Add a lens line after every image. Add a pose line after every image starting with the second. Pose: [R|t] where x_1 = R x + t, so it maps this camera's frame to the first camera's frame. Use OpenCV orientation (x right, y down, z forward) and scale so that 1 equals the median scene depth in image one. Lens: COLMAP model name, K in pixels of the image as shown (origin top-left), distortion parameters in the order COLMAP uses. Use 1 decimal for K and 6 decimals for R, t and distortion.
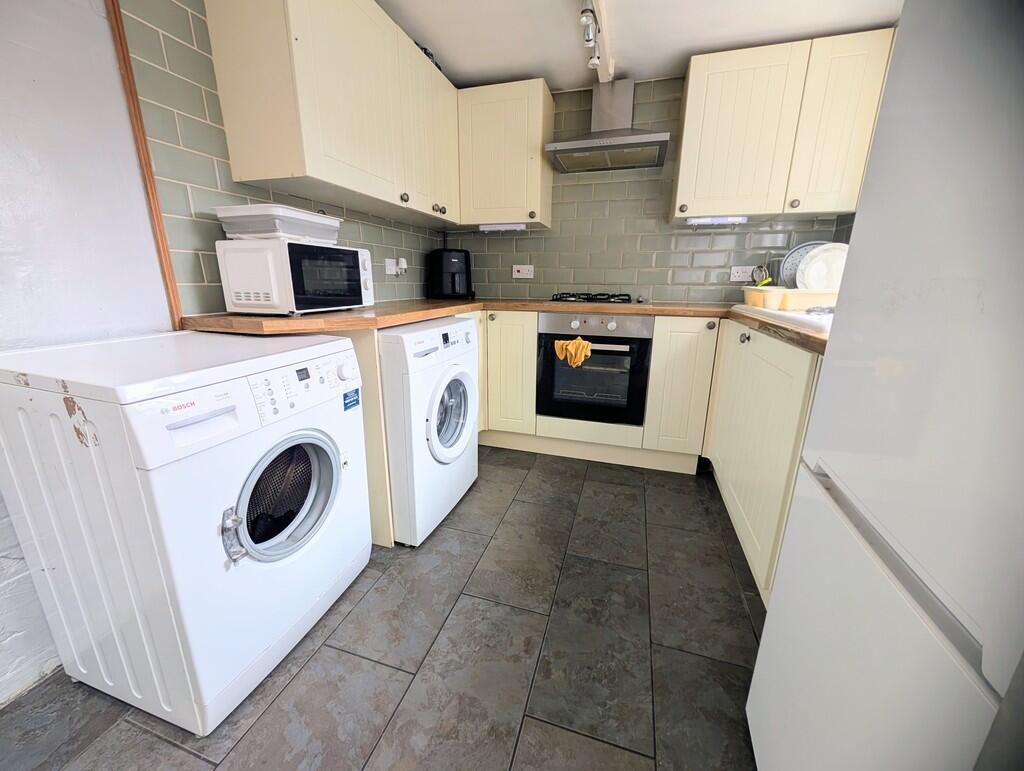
lens RADIAL K [[388.7, 0, 515.2], [0, 388.7, 381.3], [0, 0, 1]] dist [0.001345, 0.000053]
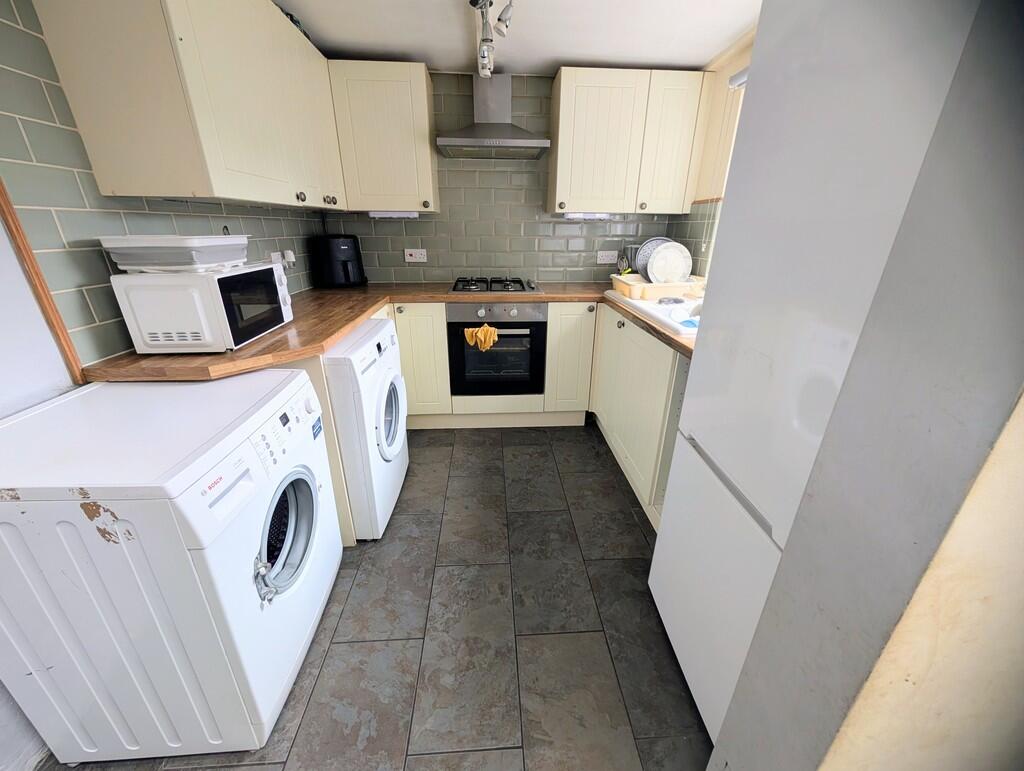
lens RADIAL K [[388.7, 0, 515.2], [0, 388.7, 381.3], [0, 0, 1]] dist [0.001345, 0.000053]
pose [[0.935890, -0.131726, 0.326739, -0.200163], [0.088480, 0.985625, 0.143923, -0.147440], [-0.341001, -0.105786, 0.934092, -0.123316]]
